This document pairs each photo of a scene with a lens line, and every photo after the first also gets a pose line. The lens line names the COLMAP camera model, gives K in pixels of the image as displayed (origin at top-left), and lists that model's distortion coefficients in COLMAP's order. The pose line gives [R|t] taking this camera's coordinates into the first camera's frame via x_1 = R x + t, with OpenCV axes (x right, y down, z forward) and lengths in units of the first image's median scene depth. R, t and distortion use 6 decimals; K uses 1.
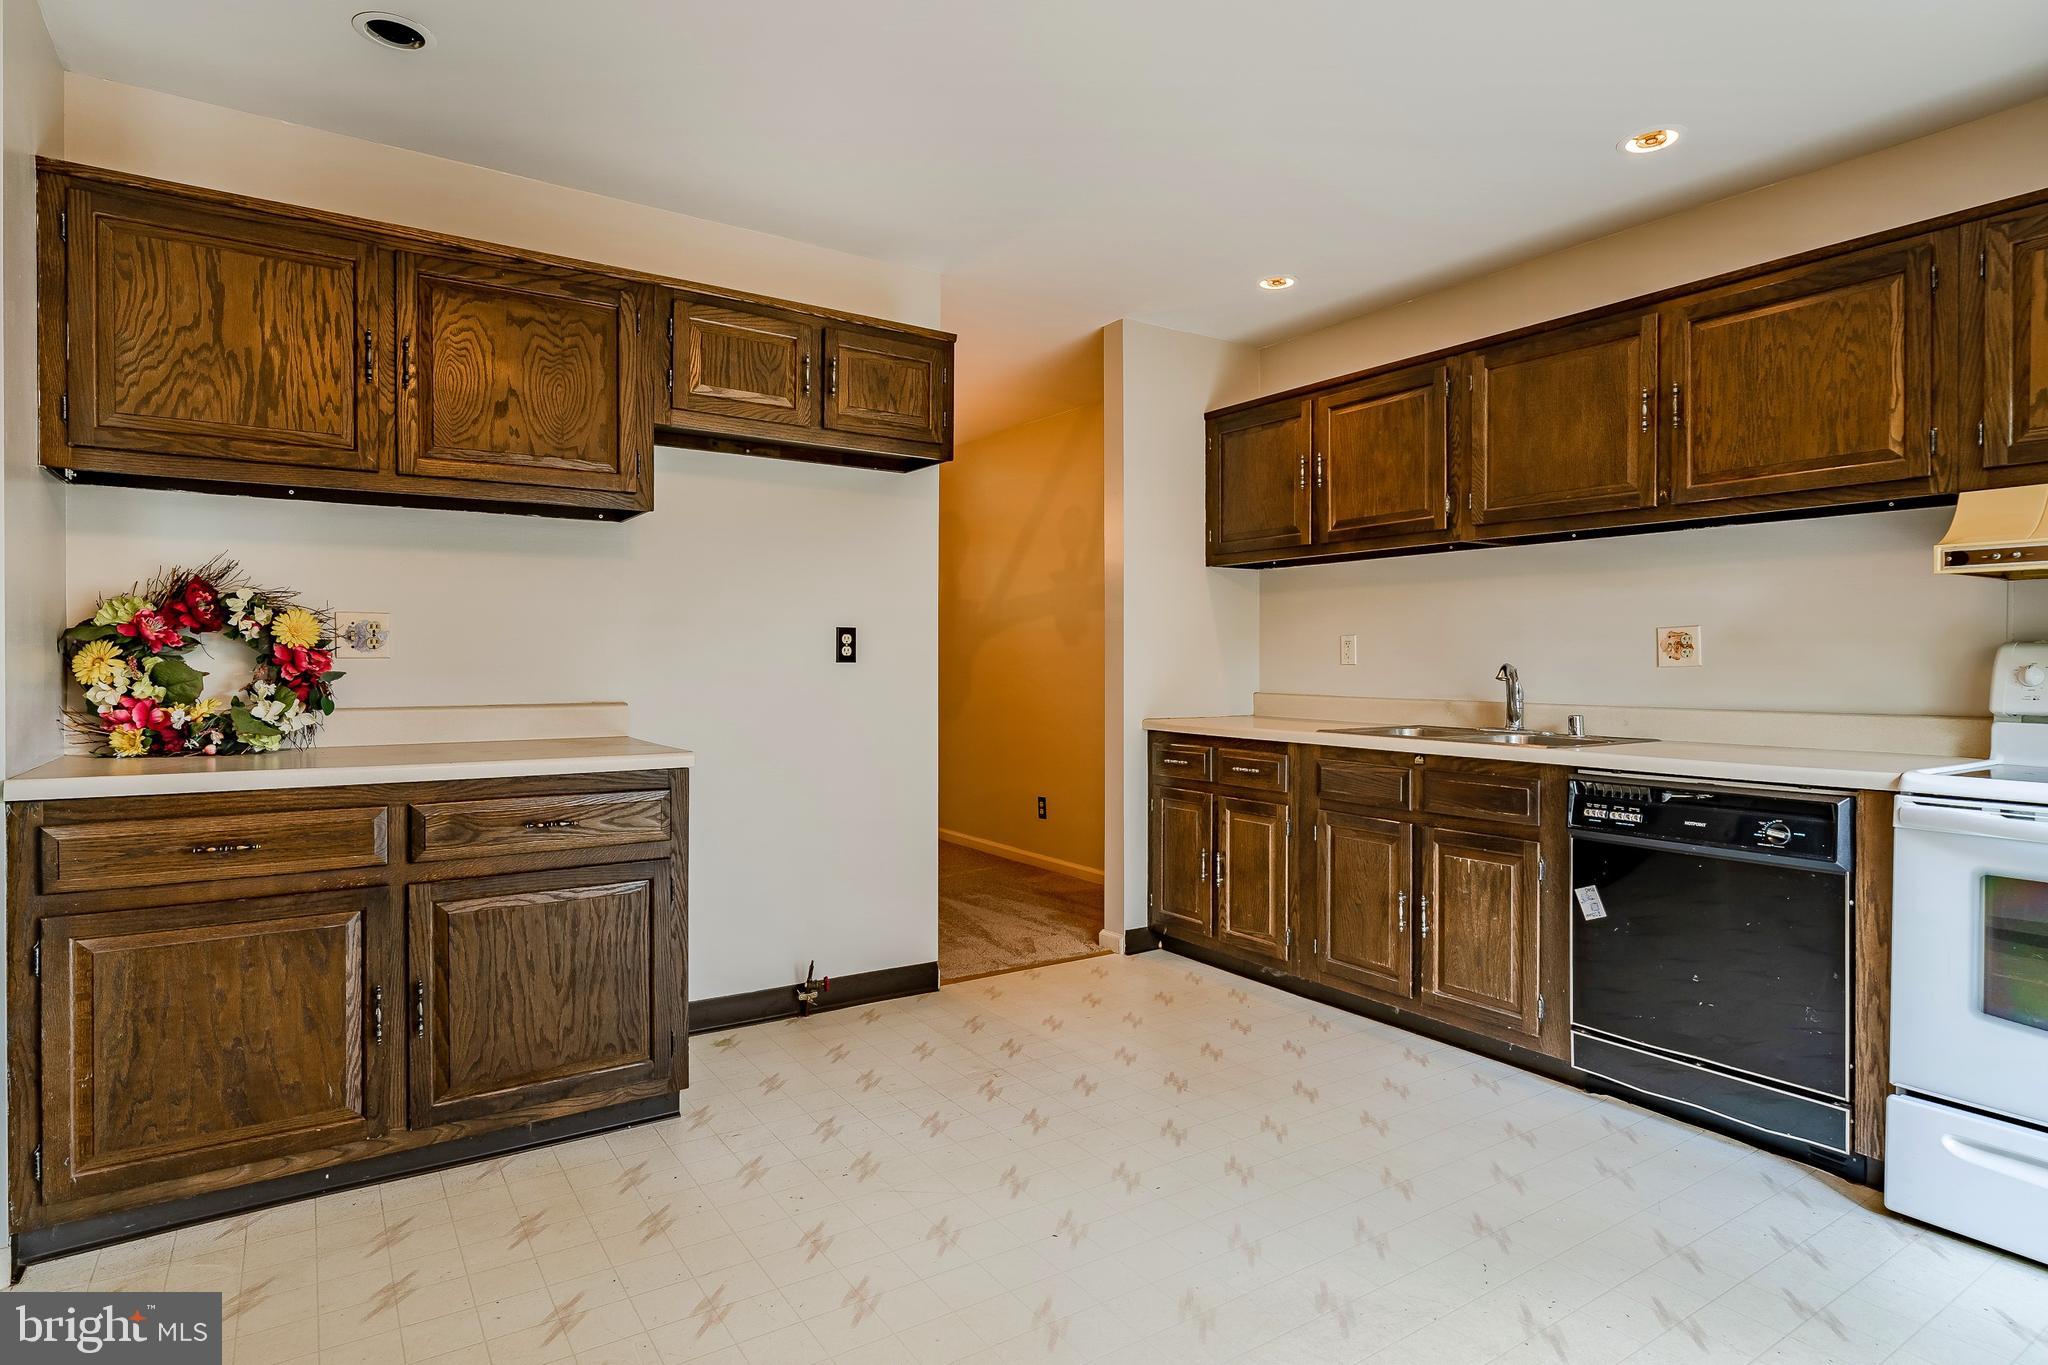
lens RADIAL K [[1096.2, 0, 1034.0], [0, 1096.2, 672.9], [0, 0, 1]] dist [0.002618, 0.001992]
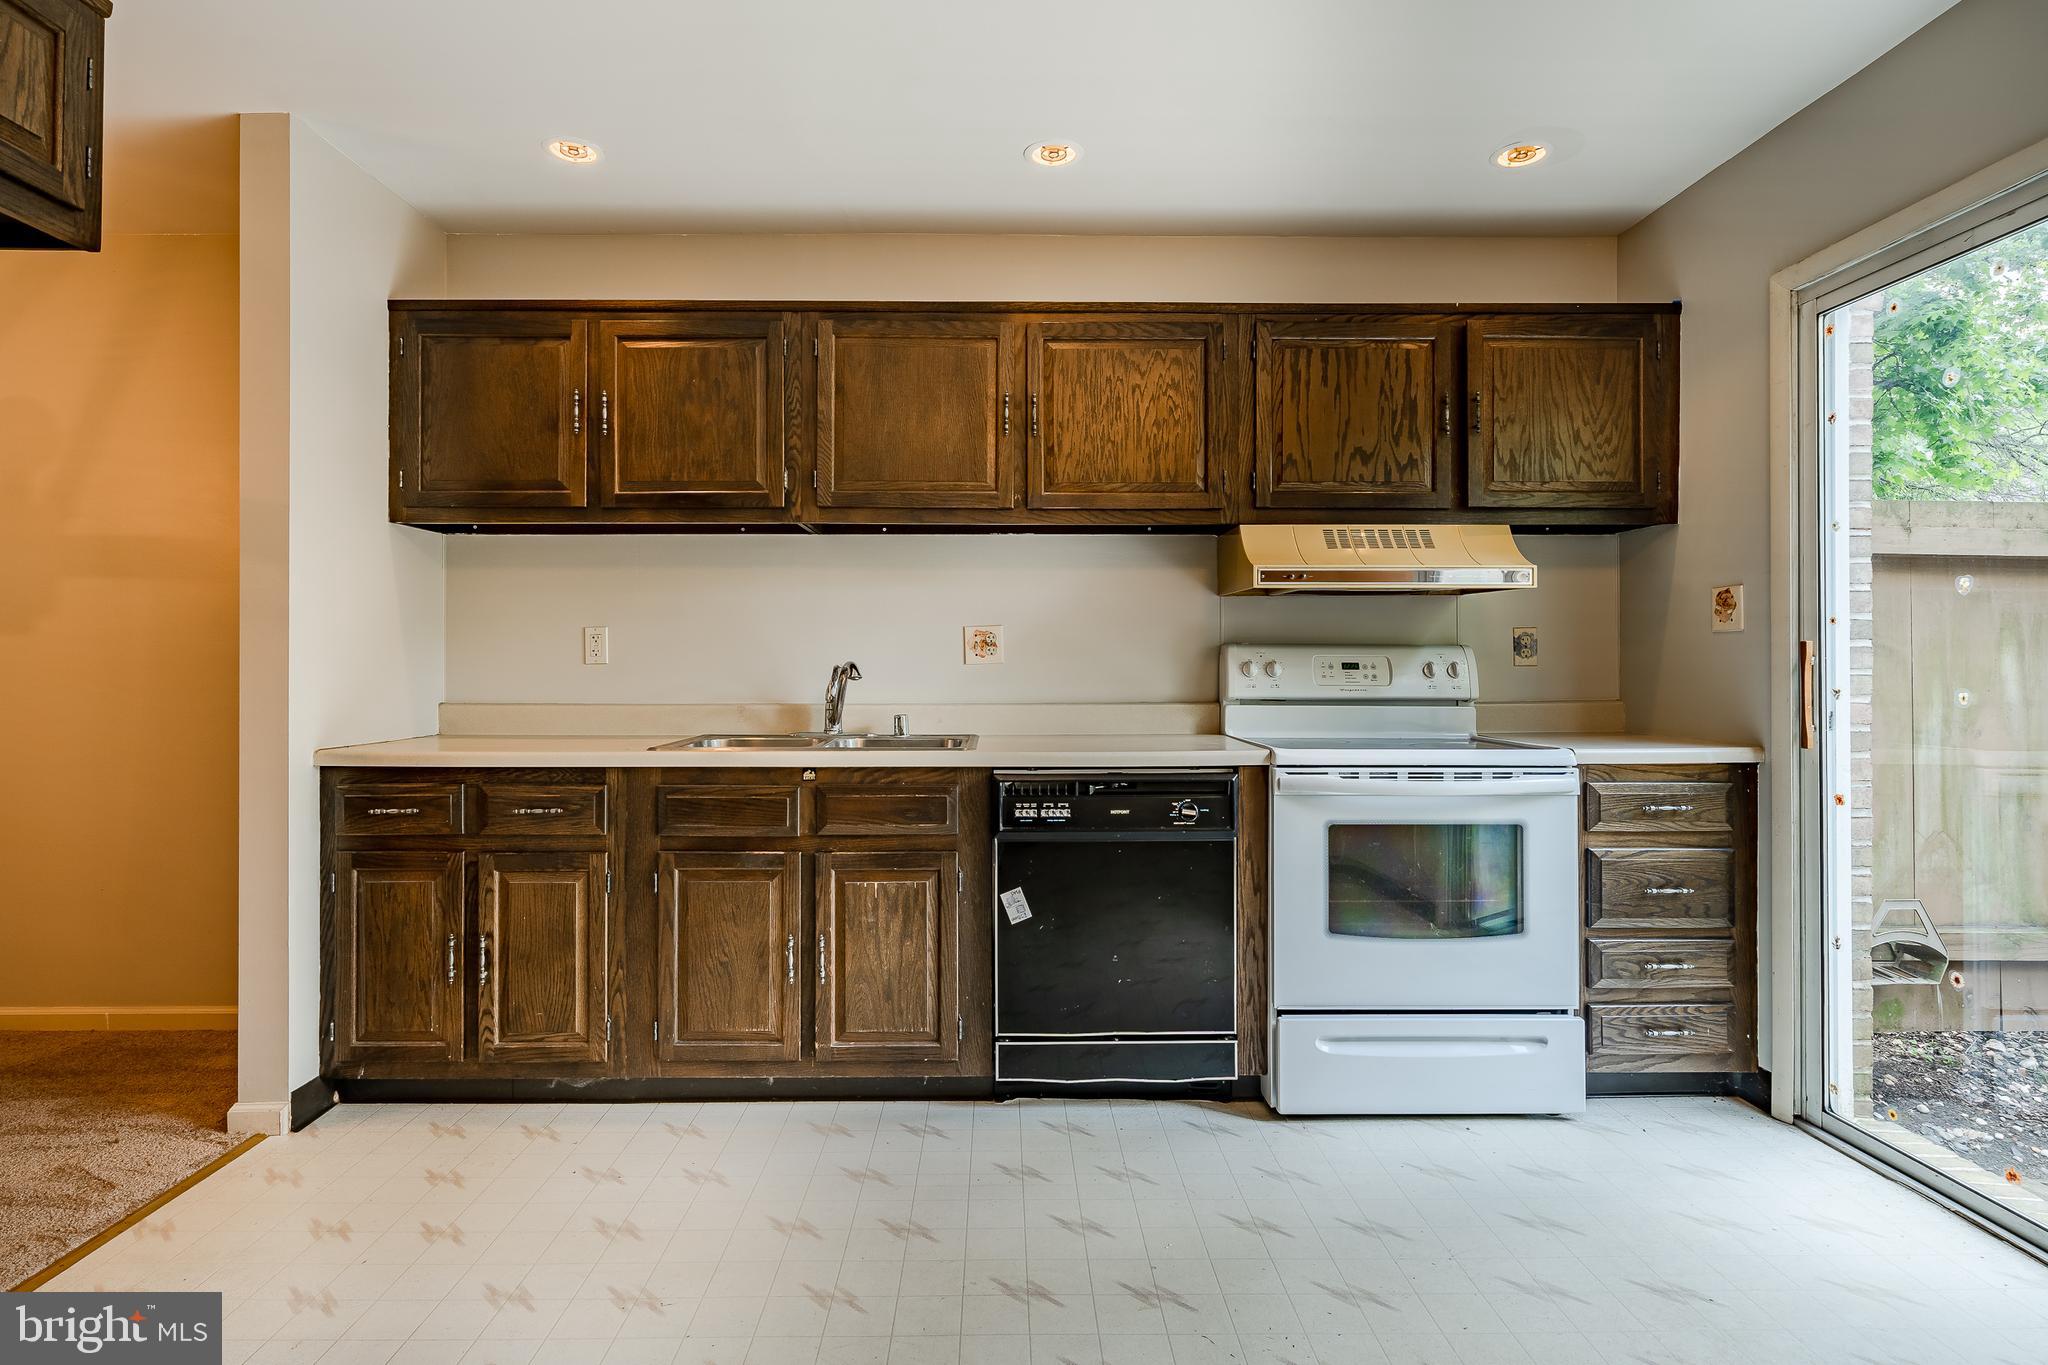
lens RADIAL K [[1096.2, 0, 1006.3], [0, 1096.2, 648.6], [0, 0, 1]] dist [0.002618, 0.001992]
pose [[0.555155, 0.005457, 0.831729, -0.268264], [0.010740, 0.999848, -0.013729, -0.005292], [-0.831678, 0.016555, 0.555012, 0.397550]]
